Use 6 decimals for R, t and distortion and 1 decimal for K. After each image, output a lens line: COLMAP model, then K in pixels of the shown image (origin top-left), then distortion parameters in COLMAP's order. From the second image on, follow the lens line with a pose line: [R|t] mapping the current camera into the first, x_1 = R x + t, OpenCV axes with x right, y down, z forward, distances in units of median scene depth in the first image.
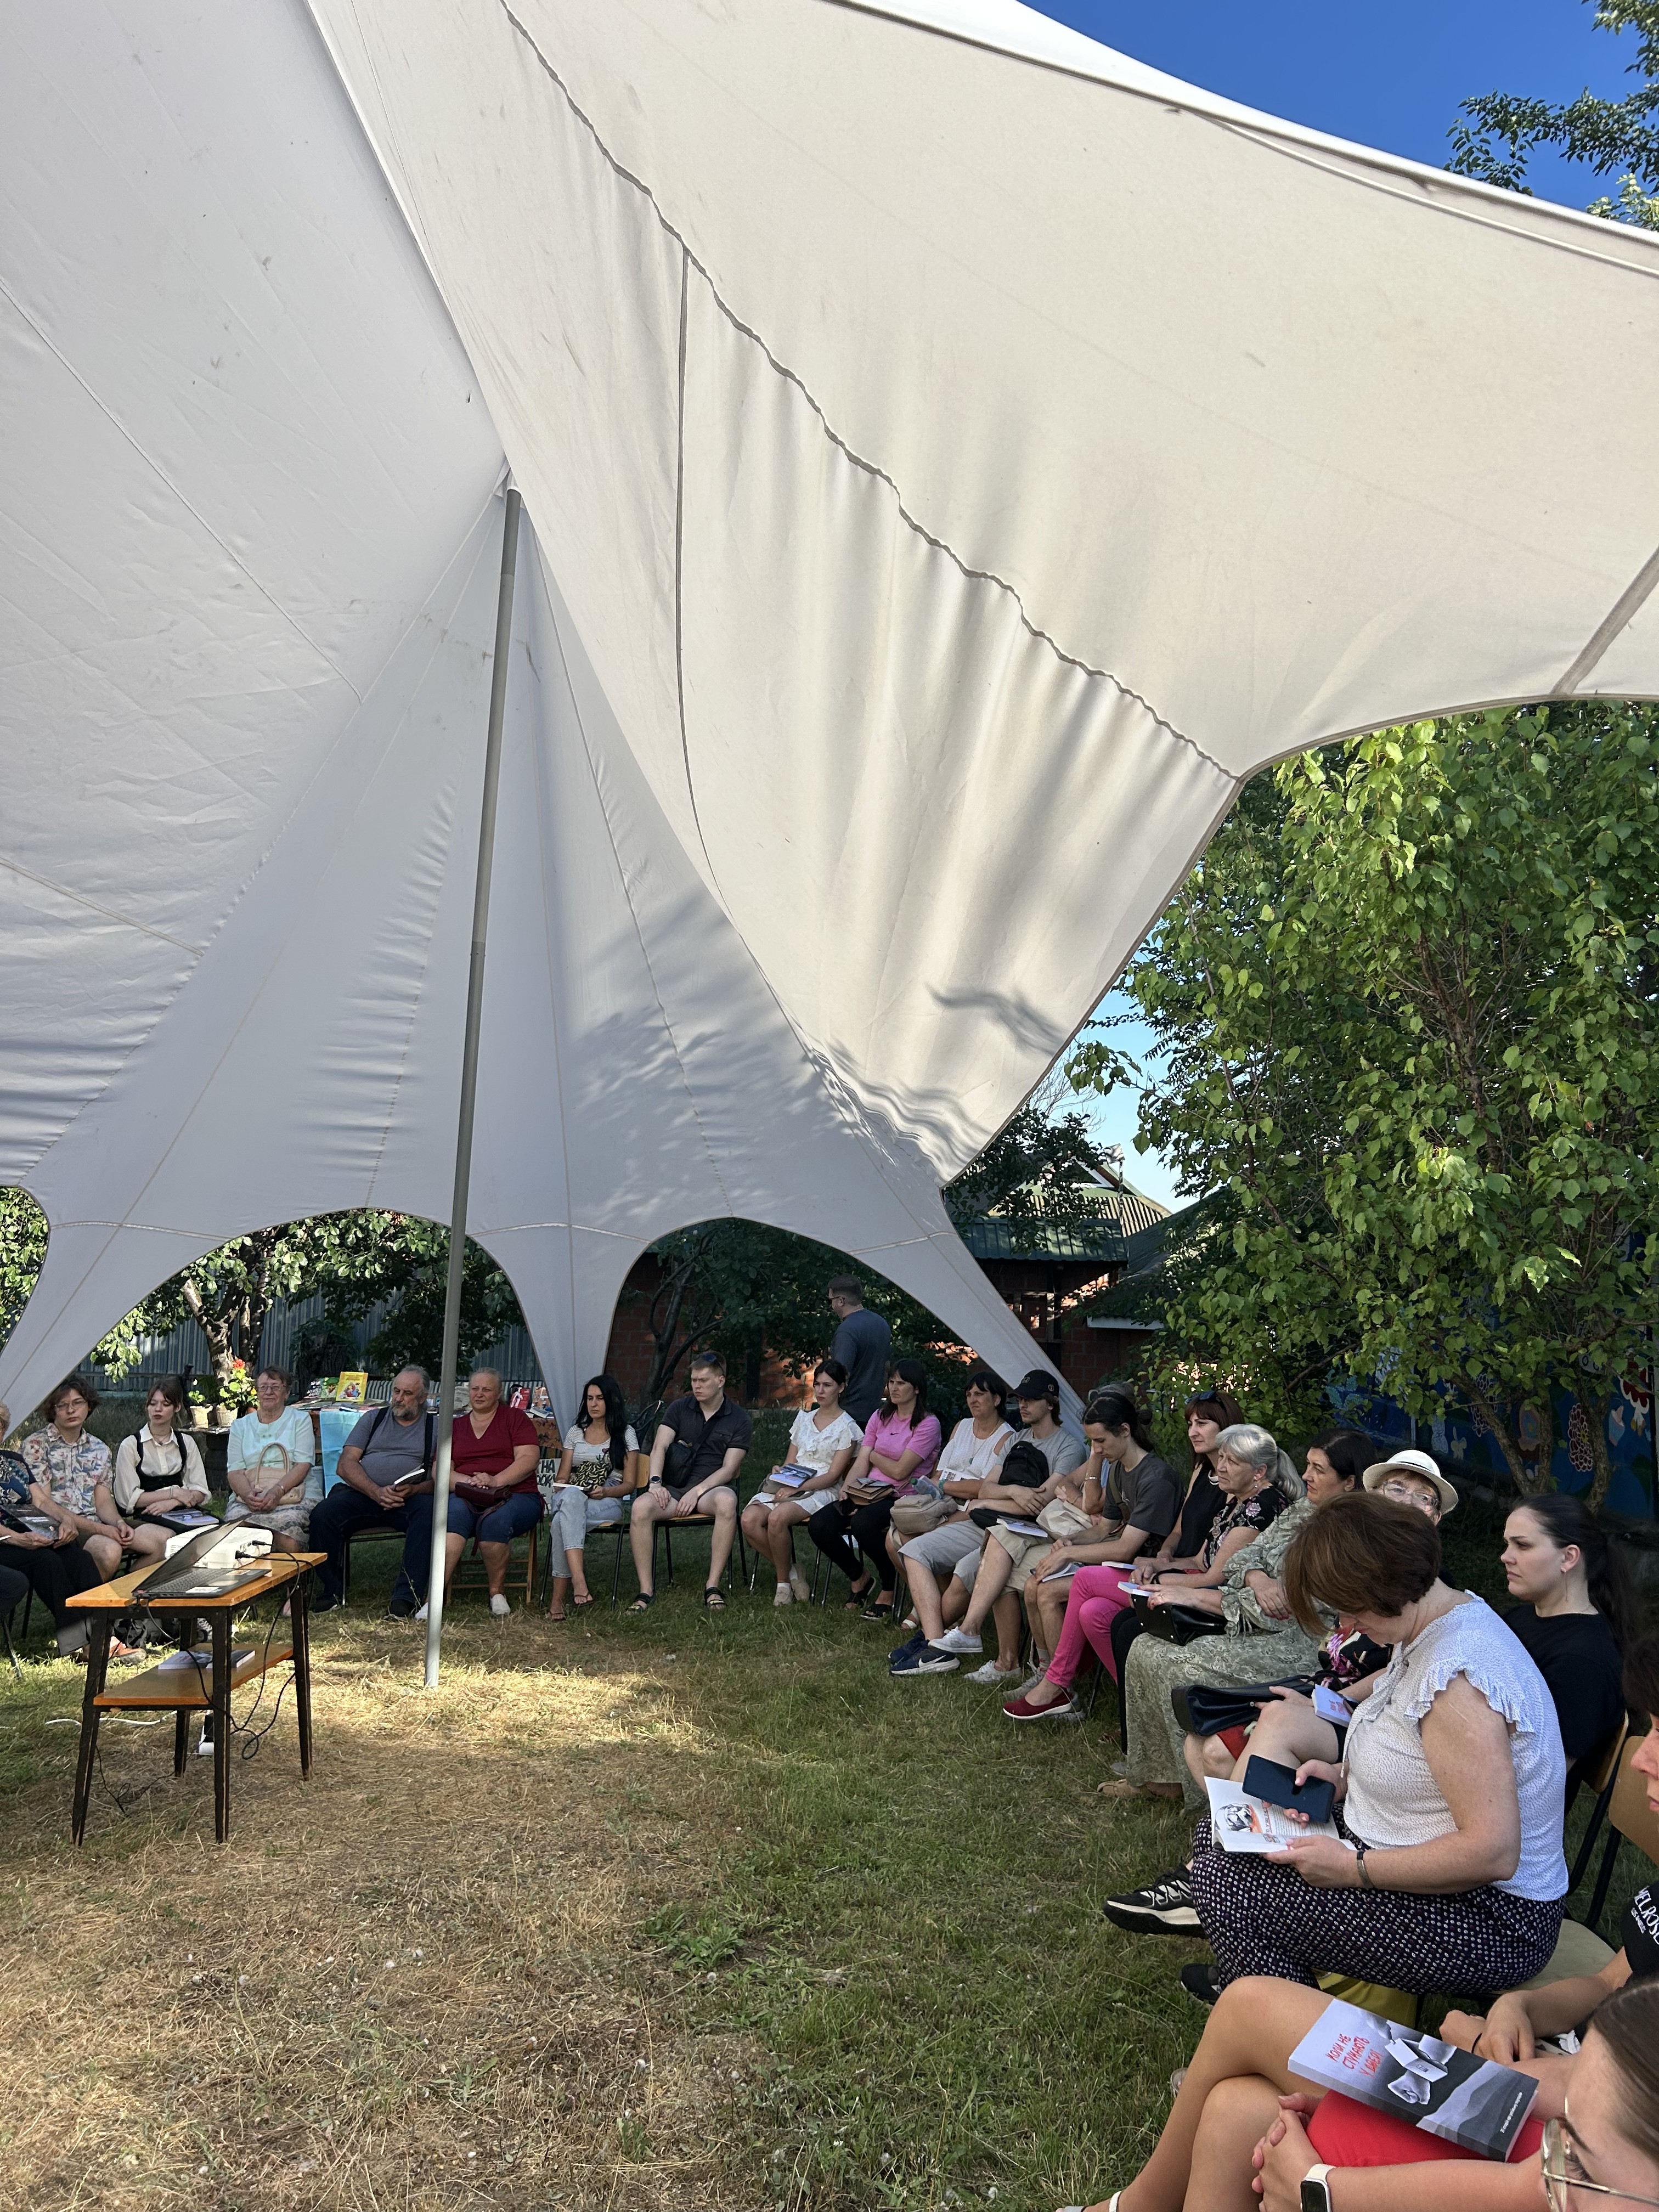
lens RADIAL K [[1681.2, 0, 829.5], [0, 1681.2, 1106.0], [0, 0, 1]] dist [0.000291, -0.153004]
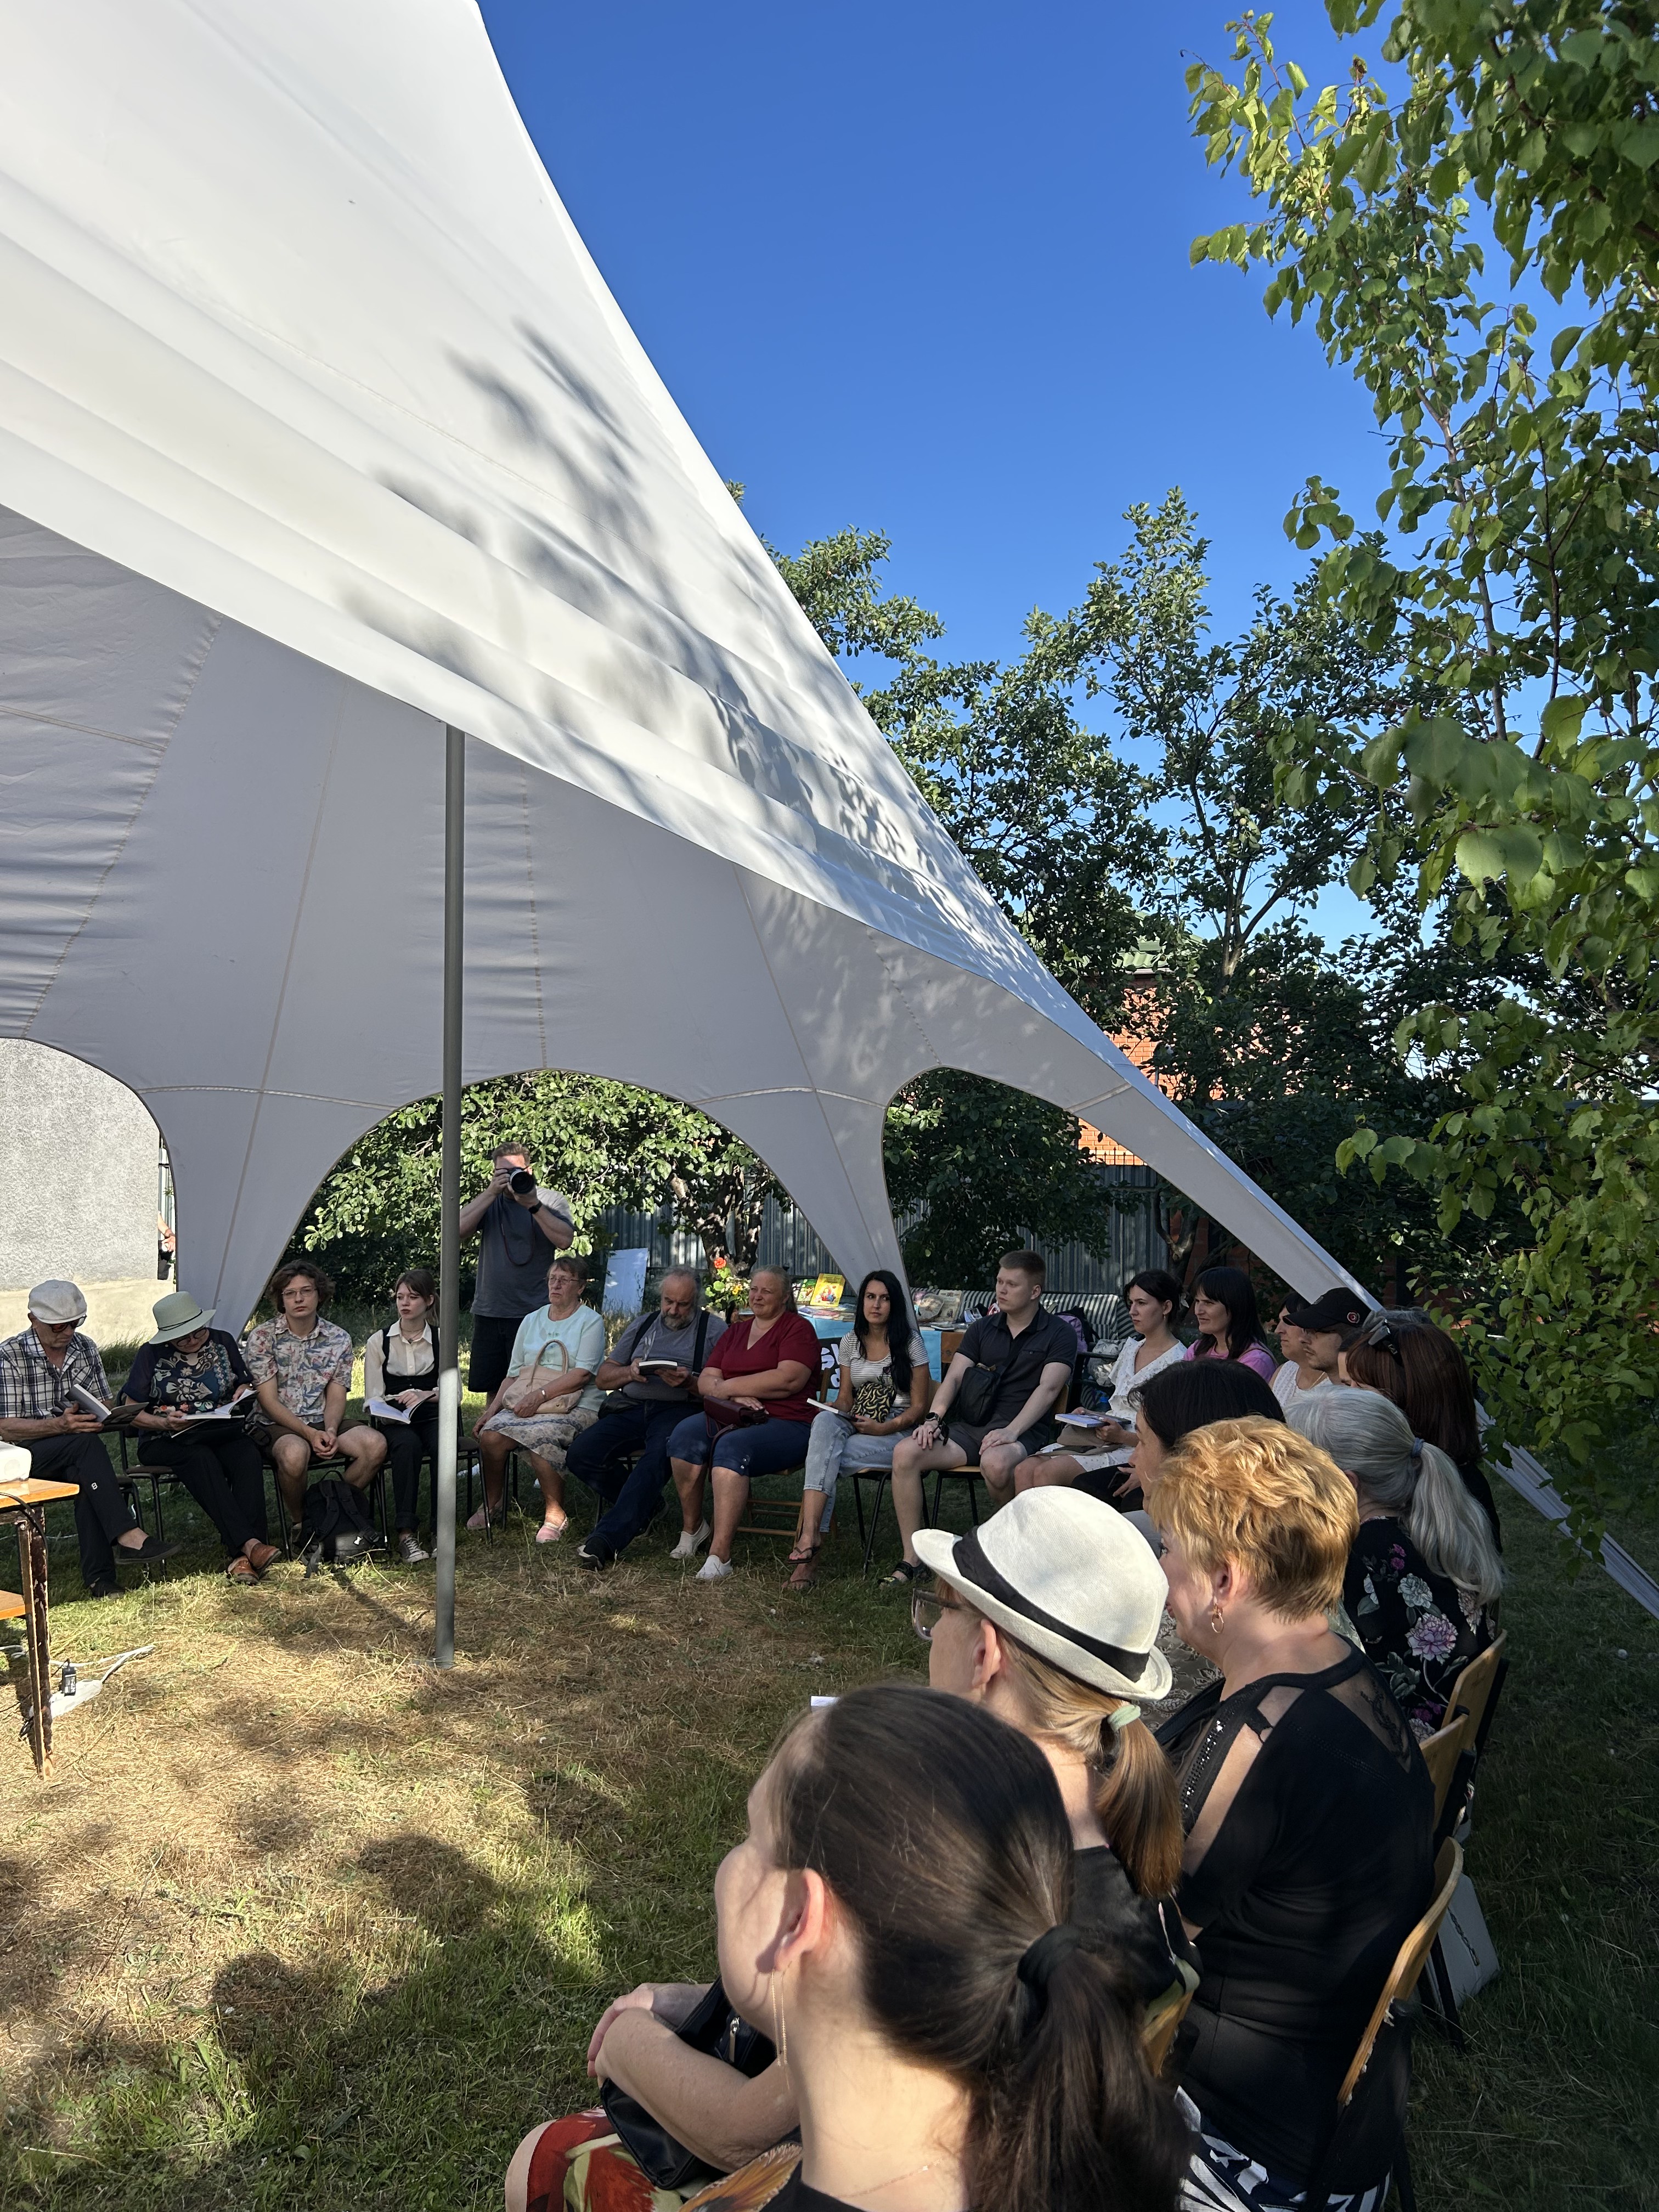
lens RADIAL K [[1681.2, 0, 829.5], [0, 1681.2, 1106.0], [0, 0, 1]] dist [0.000291, -0.153004]
pose [[0.892805, -0.015050, -0.450192, 0.222279], [0.038308, 0.998358, 0.042595, 0.048754], [0.448812, -0.055274, 0.891915, 0.320584]]
